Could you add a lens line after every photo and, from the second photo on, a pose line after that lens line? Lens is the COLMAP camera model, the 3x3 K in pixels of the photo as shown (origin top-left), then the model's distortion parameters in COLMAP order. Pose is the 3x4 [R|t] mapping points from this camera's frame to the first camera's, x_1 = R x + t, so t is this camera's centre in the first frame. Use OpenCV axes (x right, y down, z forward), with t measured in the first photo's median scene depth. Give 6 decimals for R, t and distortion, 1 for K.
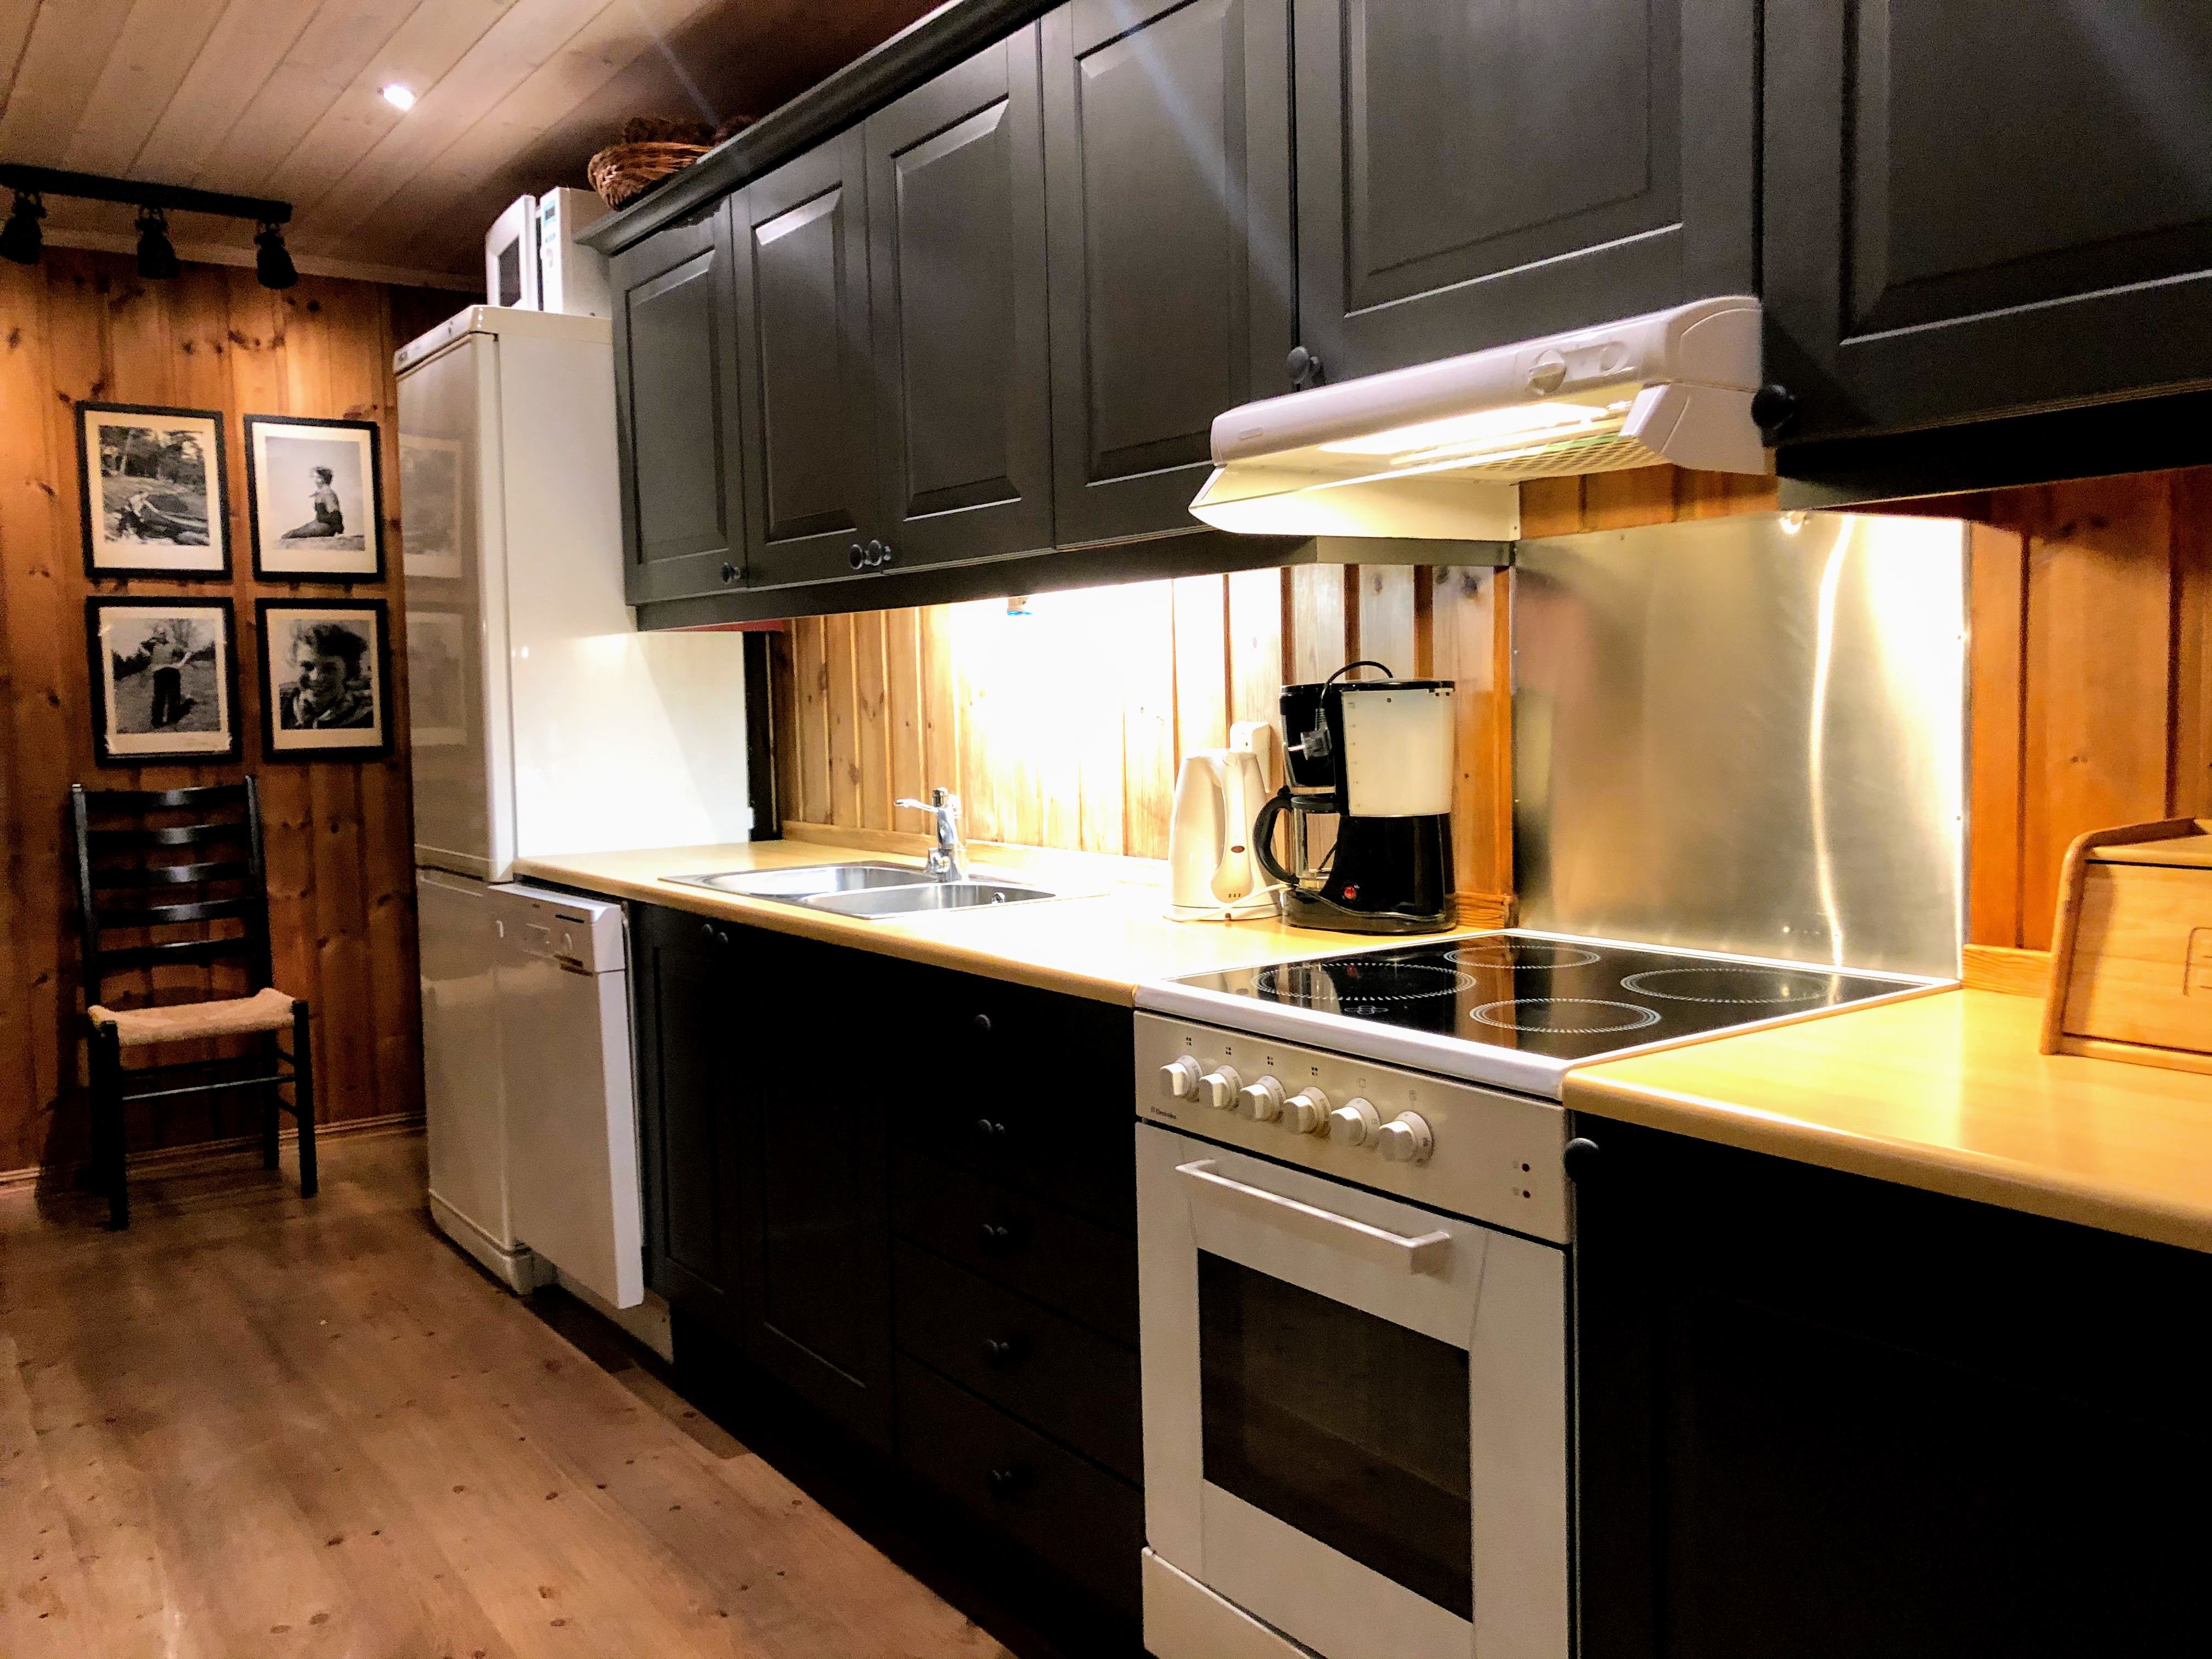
lens RADIAL K [[1795.8, 0, 1117.2], [0, 1795.8, 823.7], [0, 0, 1]] dist [0.003482, 0.003803]
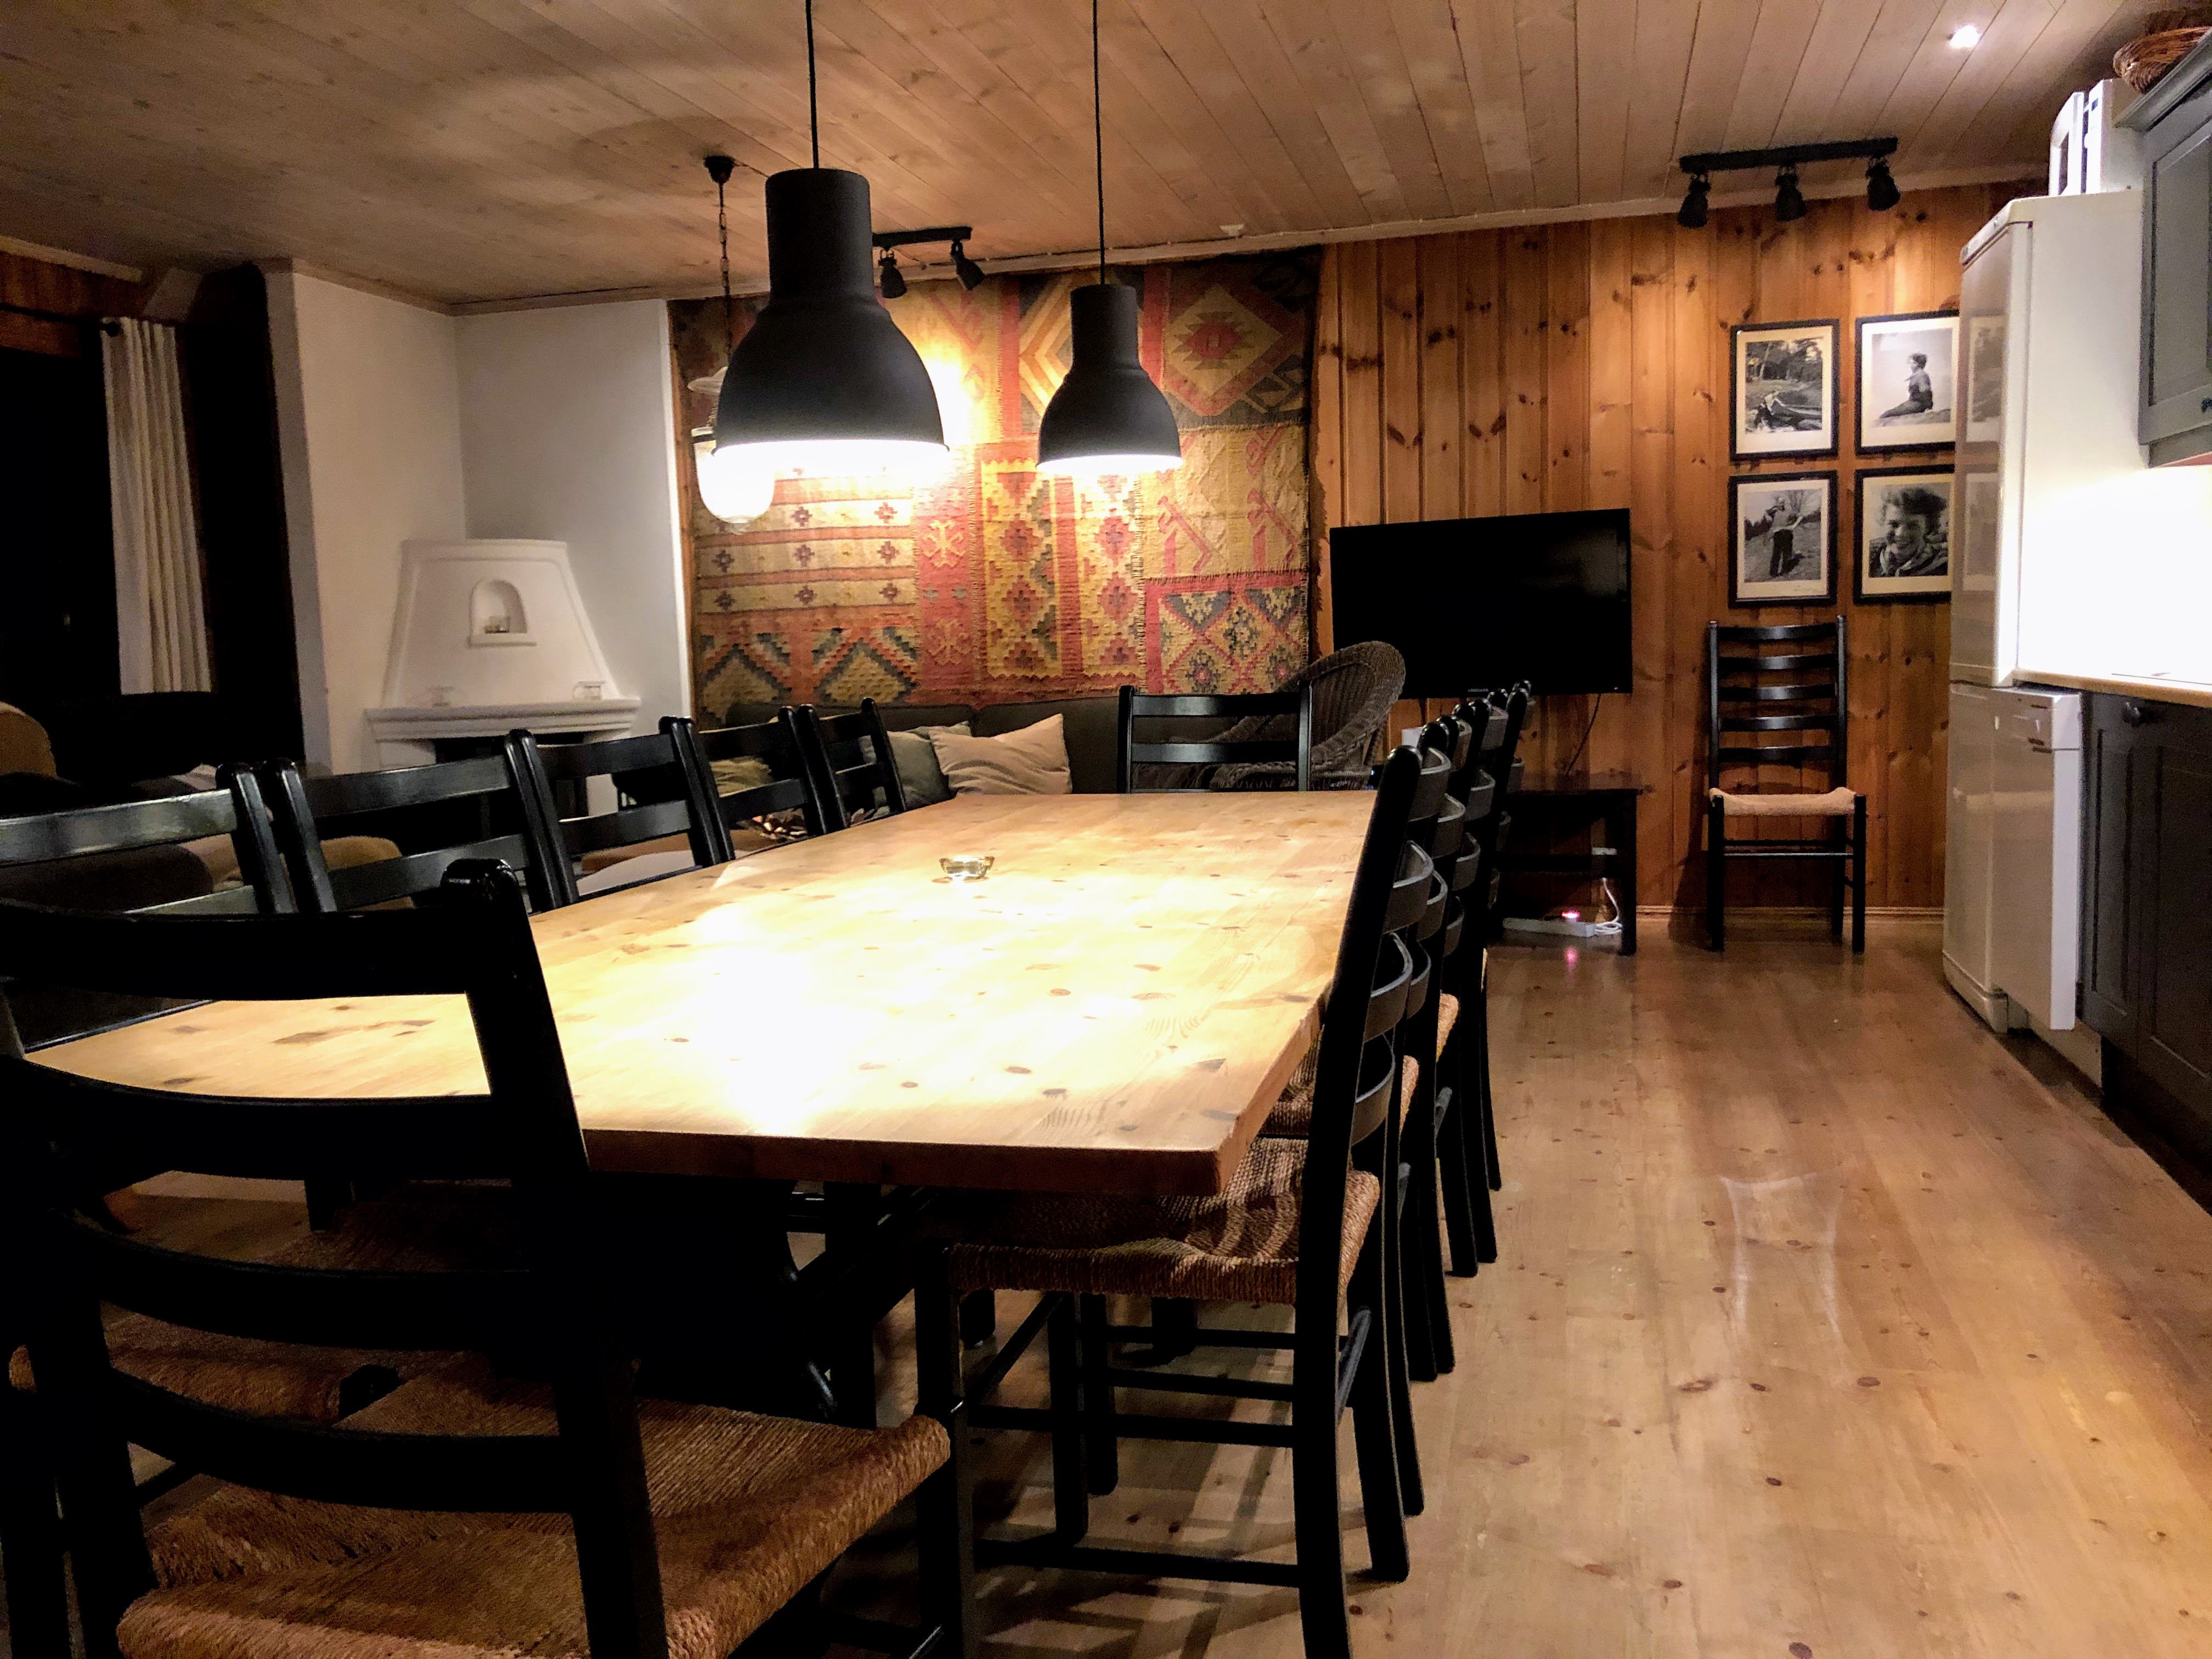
lens RADIAL K [[1795.8, 0, 1117.2], [0, 1795.8, 823.7], [0, 0, 1]] dist [0.003482, 0.003803]
pose [[0.634129, 0.081023, -0.768971, 0.167161], [-0.037660, 0.996551, 0.073946, 0.044469], [0.772310, -0.017932, 0.634993, -0.174853]]
